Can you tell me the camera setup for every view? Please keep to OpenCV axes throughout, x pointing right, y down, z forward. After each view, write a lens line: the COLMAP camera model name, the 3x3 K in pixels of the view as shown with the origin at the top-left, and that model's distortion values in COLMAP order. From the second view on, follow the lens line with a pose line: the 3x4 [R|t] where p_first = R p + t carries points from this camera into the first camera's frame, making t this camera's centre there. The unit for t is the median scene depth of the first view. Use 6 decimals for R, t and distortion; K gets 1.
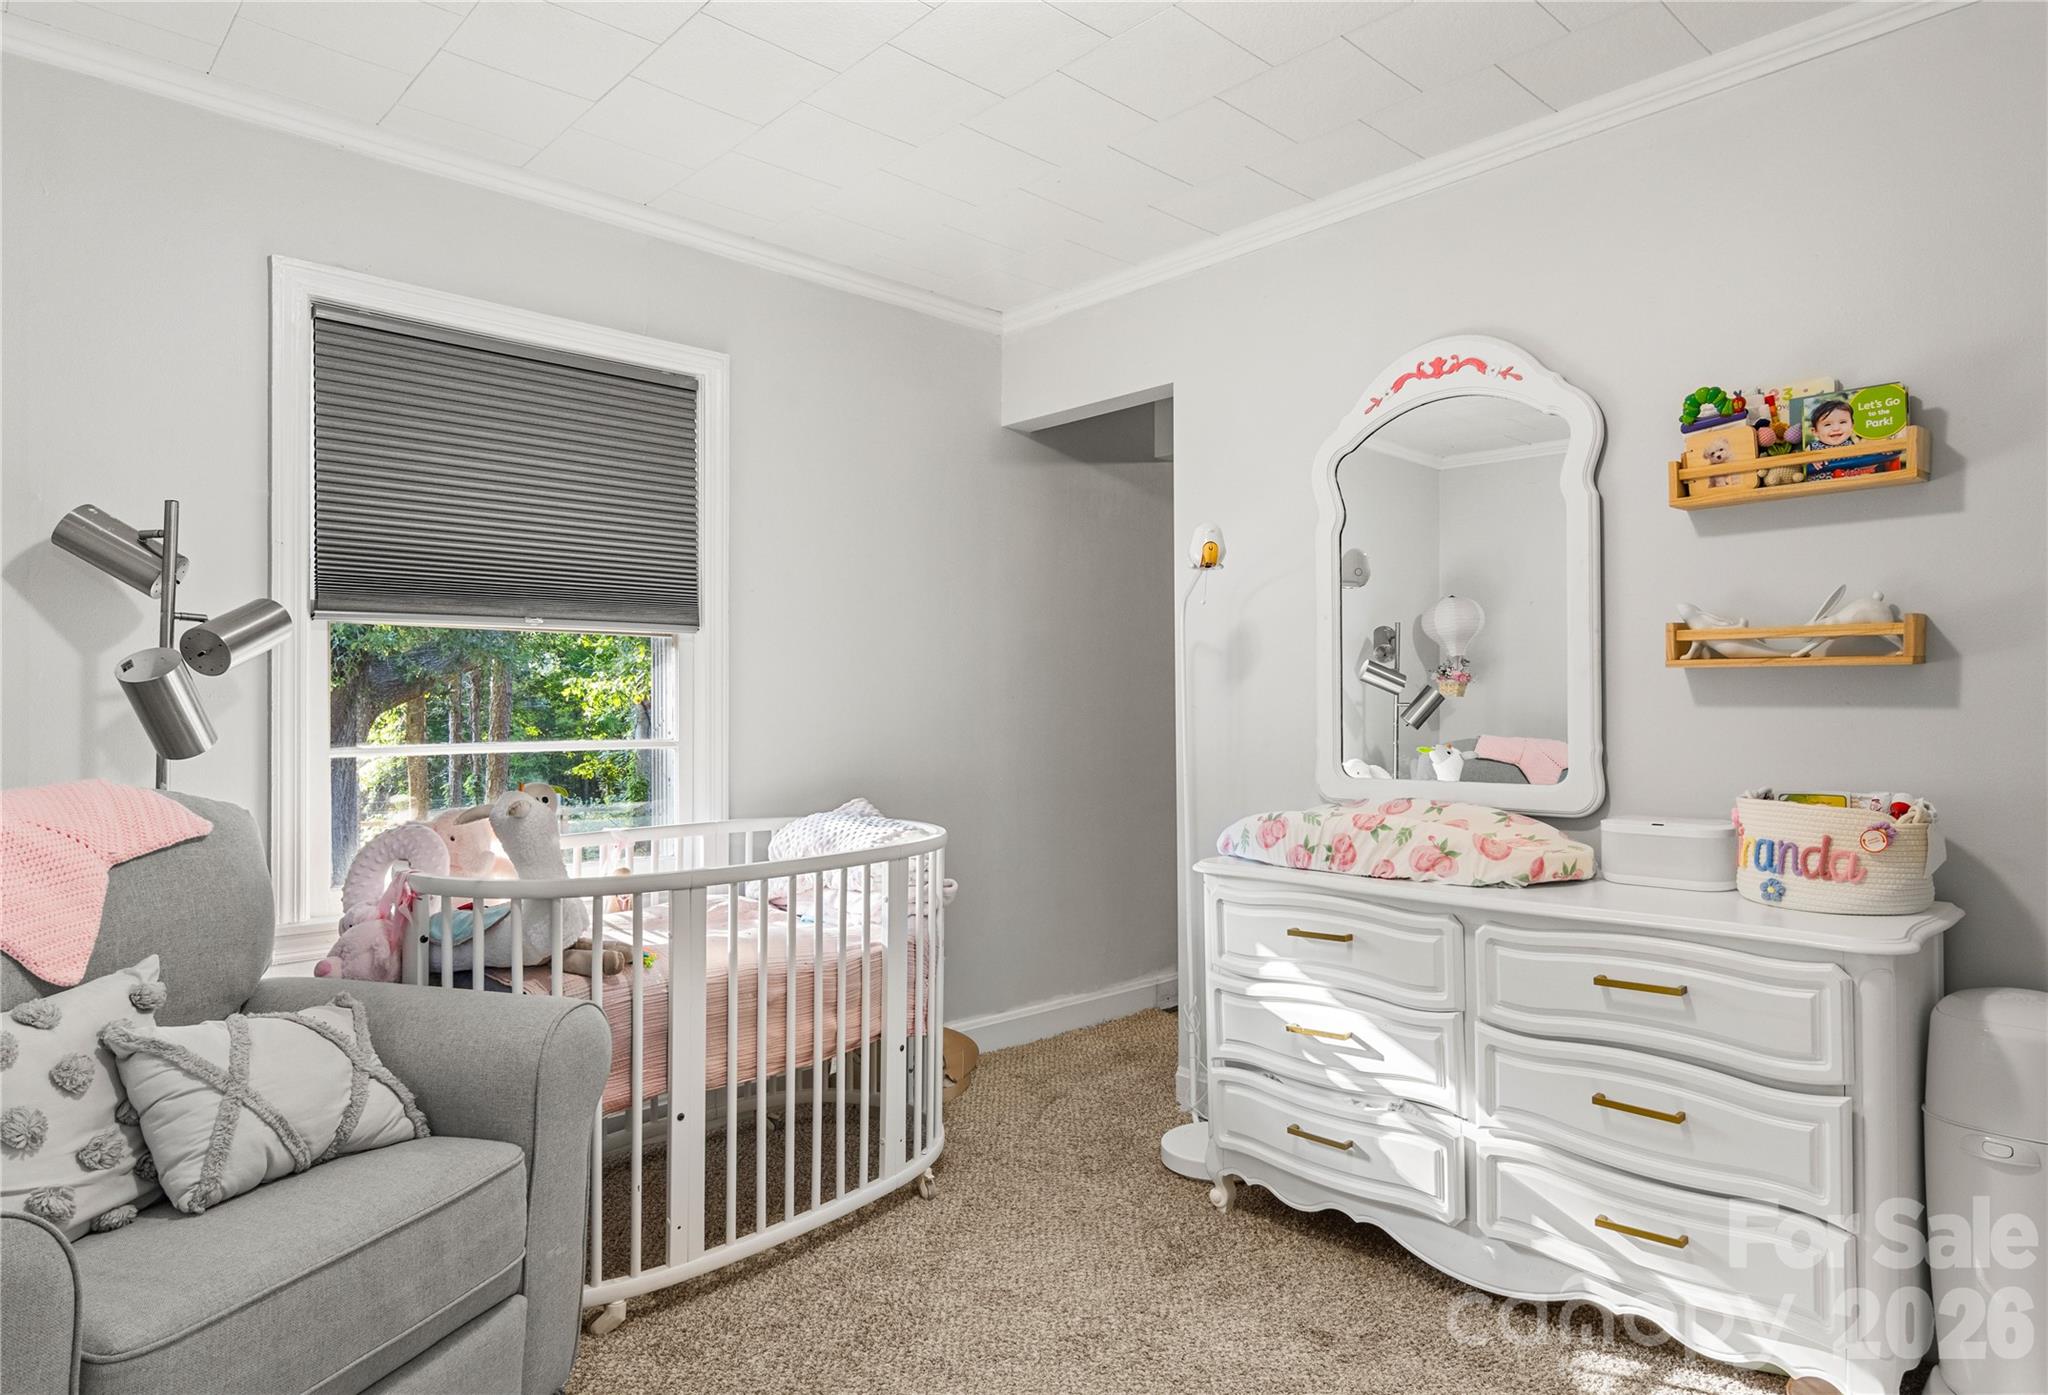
lens RADIAL K [[1240.8, 0, 1024.0], [0, 1240.8, 697.5], [0, 0, 1]] dist [-0.003104, -0.000473]
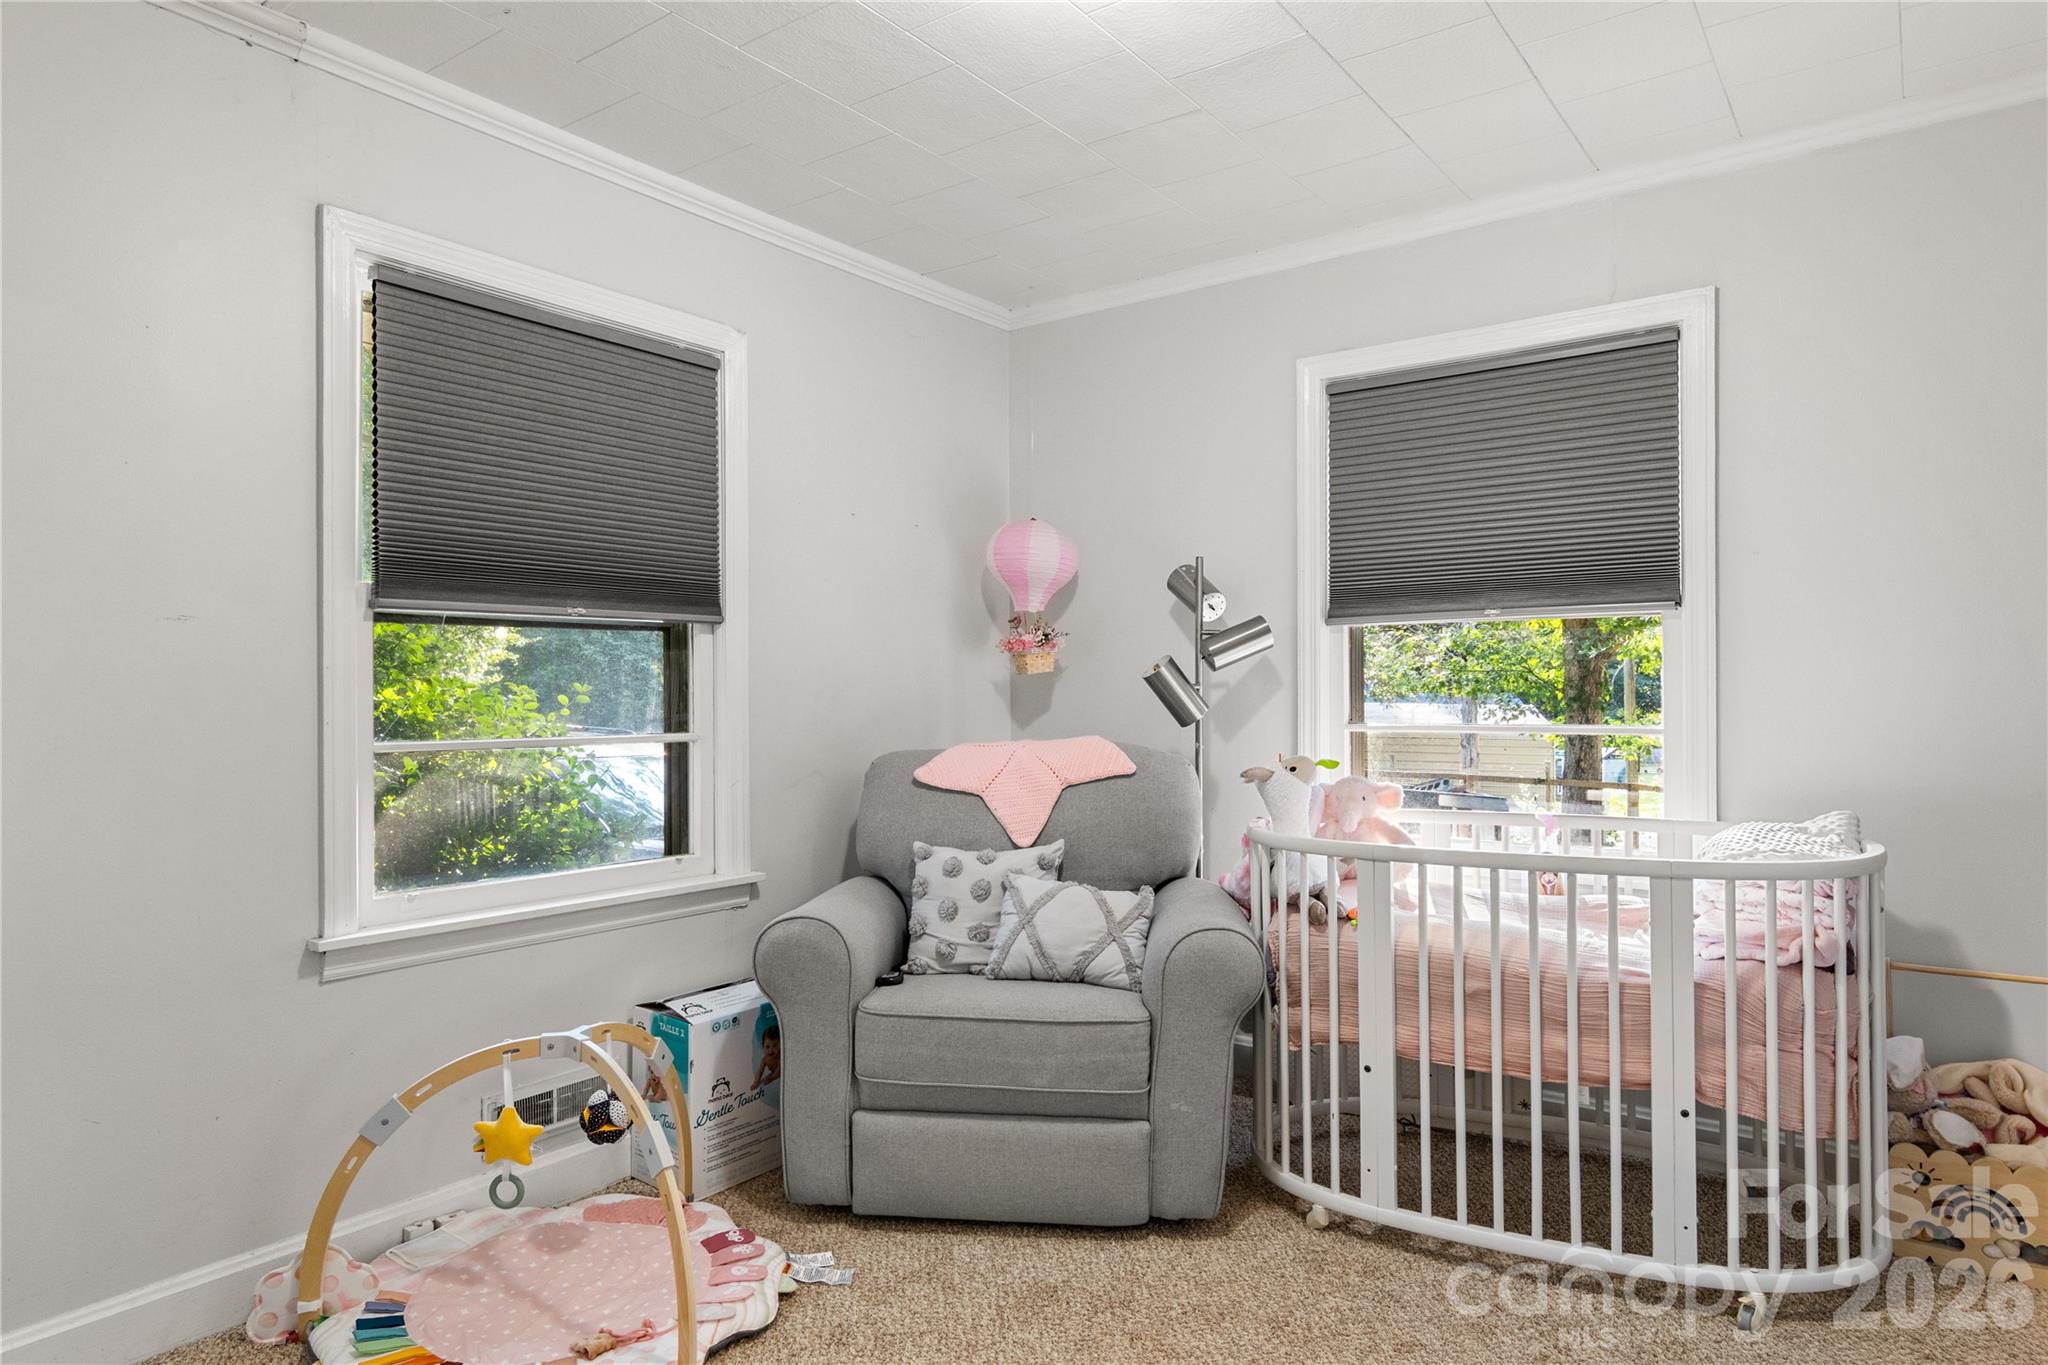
lens RADIAL K [[1238.7, 0, 1024.0], [0, 1238.7, 682.5], [0, 0, 1]] dist [0.000706, -0.000720]
pose [[0.143501, -0.006799, -0.989627, 0.742451], [0.011527, 0.999920, -0.005199, 0.000722], [0.989583, -0.010662, 0.143568, 0.535723]]
